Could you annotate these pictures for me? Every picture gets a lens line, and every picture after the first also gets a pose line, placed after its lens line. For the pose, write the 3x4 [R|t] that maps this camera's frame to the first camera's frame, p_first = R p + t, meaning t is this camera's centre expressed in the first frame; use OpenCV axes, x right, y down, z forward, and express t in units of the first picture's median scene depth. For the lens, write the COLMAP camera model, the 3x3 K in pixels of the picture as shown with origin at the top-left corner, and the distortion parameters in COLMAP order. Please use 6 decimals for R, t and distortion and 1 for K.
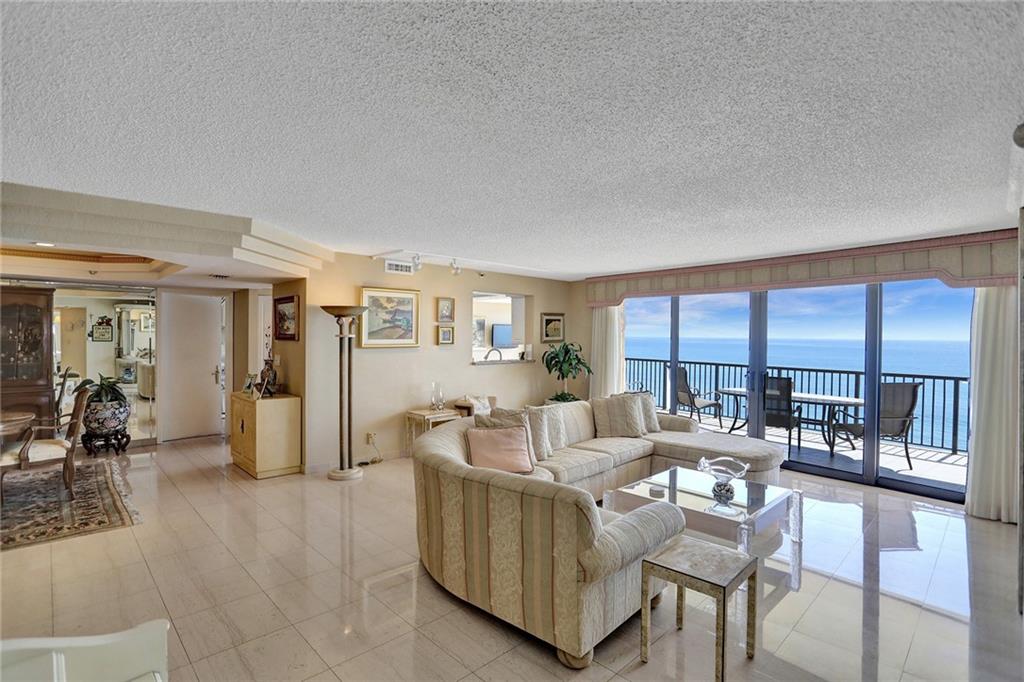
lens RADIAL K [[499.4, 0, 514.0], [0, 499.4, 338.7], [0, 0, 1]] dist [-0.062988, 0.029744]
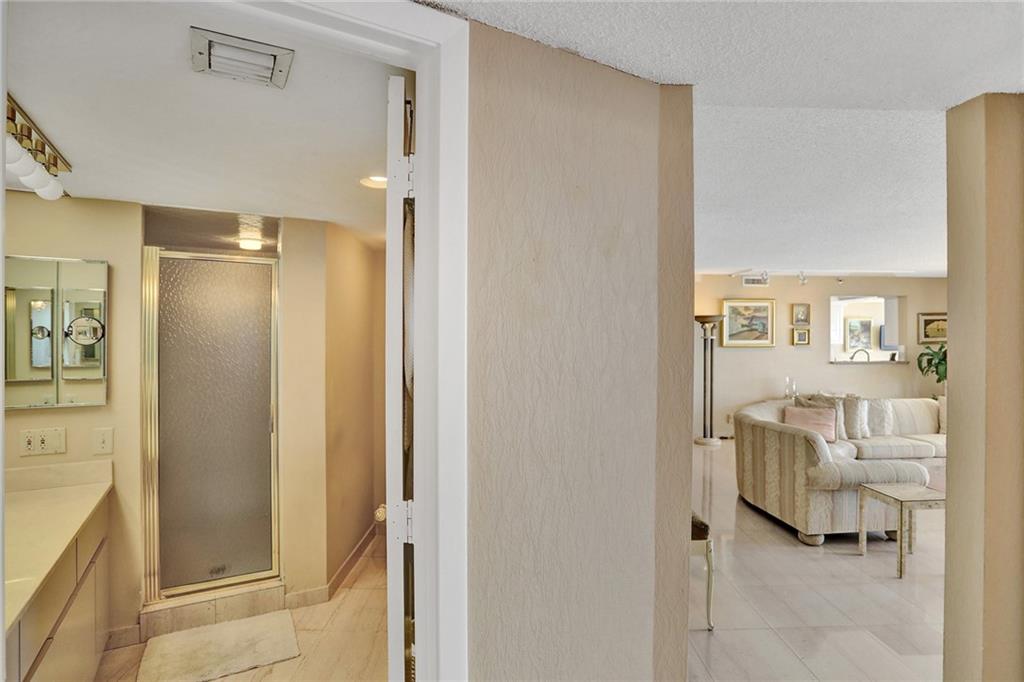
lens RADIAL K [[527.8, 0, 512.0], [0, 527.8, 341.0], [0, 0, 1]] dist [-0.037452, 0.000158]
pose [[0.717774, -0.002288, -0.696272, 0.237673], [-0.001331, 0.999988, -0.004658, 0.009971], [0.696275, 0.004270, 0.717762, -0.342100]]
